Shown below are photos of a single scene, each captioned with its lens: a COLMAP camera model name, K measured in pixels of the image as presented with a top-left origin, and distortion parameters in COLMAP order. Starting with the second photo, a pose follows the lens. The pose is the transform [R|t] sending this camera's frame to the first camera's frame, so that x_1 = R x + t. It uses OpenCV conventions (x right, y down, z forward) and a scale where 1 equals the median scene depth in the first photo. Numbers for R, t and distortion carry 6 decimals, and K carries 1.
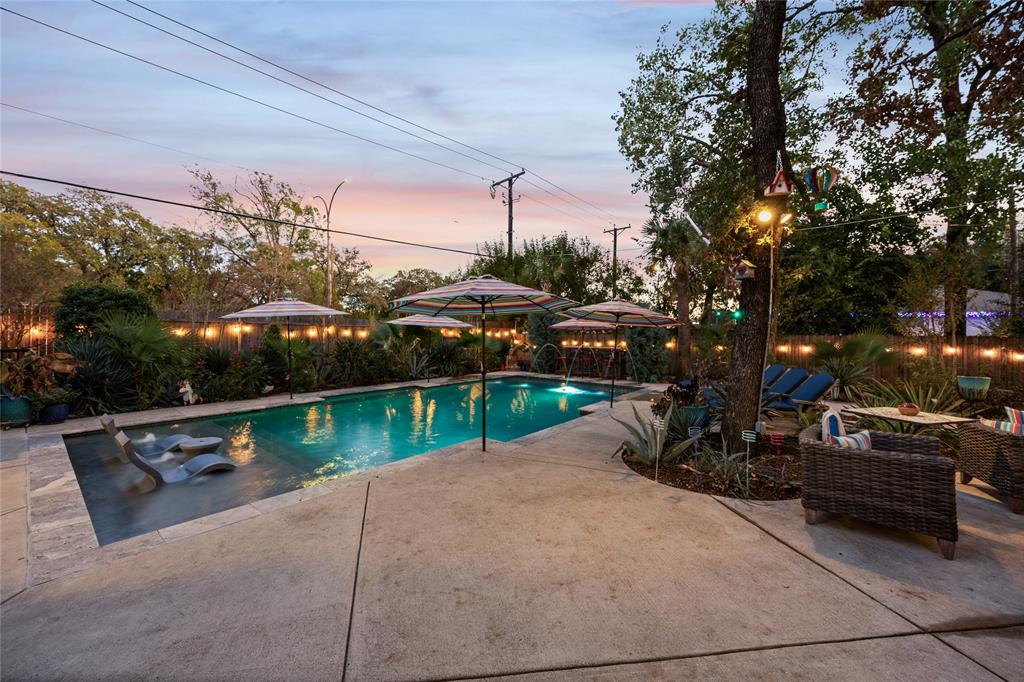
lens RADIAL K [[385.8, 0, 510.5], [0, 385.8, 326.1], [0, 0, 1]] dist [-0.001970, -0.000205]
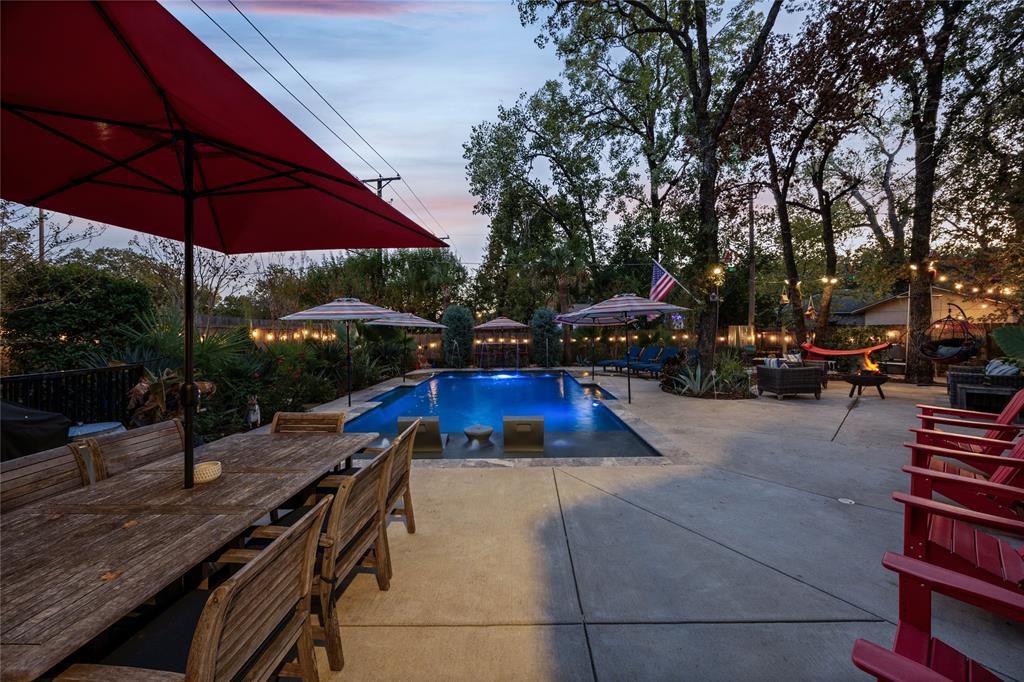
lens RADIAL K [[380.0, 0, 514.6], [0, 380.0, 323.2], [0, 0, 1]] dist [-0.000700, -0.000030]
pose [[0.798364, -0.006543, 0.602140, -1.077796], [0.012161, 0.999912, -0.005258, -0.005216], [-0.602052, 0.011520, 0.798373, 0.024921]]
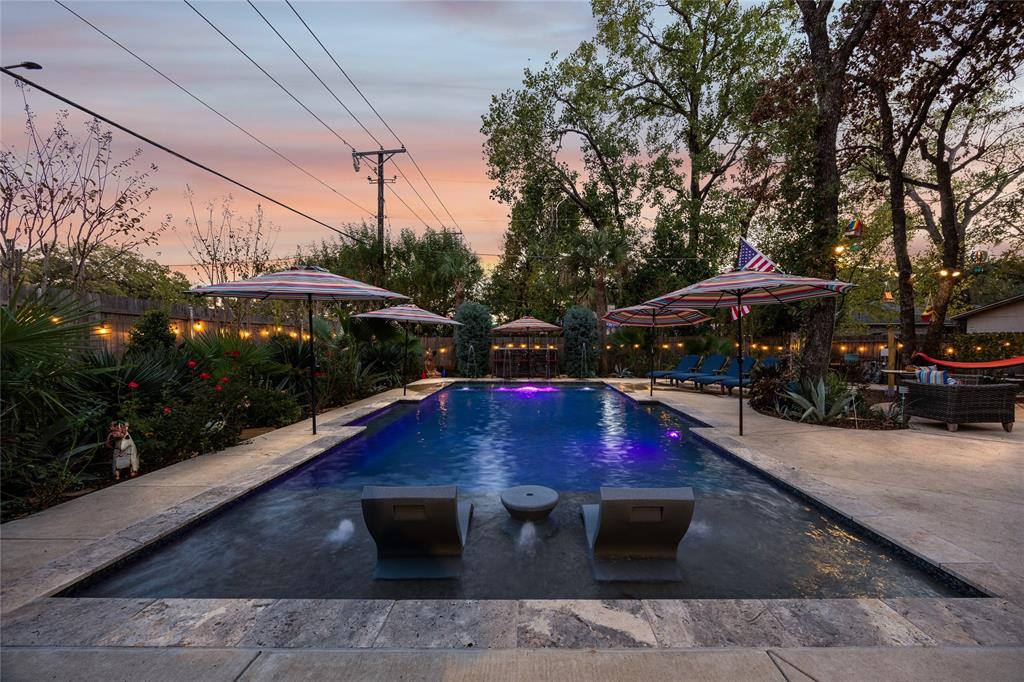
lens RADIAL K [[389.0, 0, 536.5], [0, 389.0, 342.7], [0, 0, 1]] dist [0.000158, -0.000106]
pose [[0.783246, -0.009570, 0.621638, -0.901826], [-0.004609, 0.999765, 0.021199, 0.038879], [-0.621695, -0.019469, 0.783017, 0.407601]]
